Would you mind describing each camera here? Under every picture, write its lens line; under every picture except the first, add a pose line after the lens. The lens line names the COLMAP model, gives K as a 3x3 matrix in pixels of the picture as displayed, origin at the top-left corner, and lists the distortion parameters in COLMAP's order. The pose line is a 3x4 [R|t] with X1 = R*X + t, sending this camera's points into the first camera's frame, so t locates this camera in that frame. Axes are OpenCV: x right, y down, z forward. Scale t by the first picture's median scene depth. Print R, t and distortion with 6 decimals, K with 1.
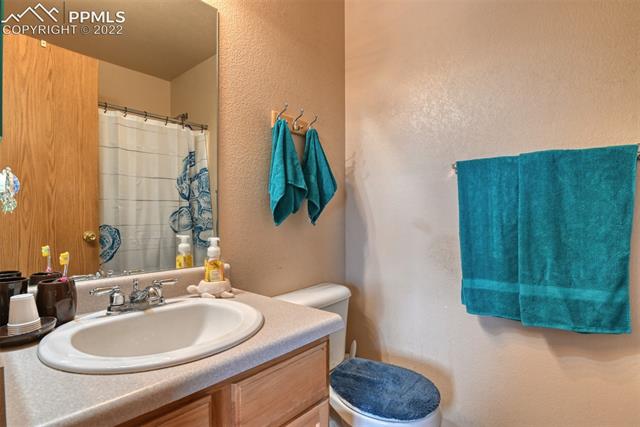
lens RADIAL K [[308.2, 0, 319.8], [0, 308.2, 216.4], [0, 0, 1]] dist [-0.003392, -0.000194]
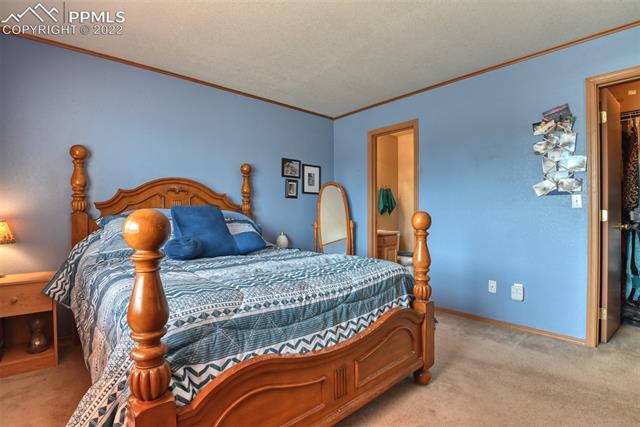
lens RADIAL K [[308.2, 0, 323.6], [0, 308.2, 215.9], [0, 0, 1]] dist [-0.003392, -0.000194]
pose [[0.991879, 0.000440, -0.127187, -0.318267], [0.002420, 0.999748, 0.022328, -0.049033], [0.127165, -0.022454, 0.991627, -2.599440]]
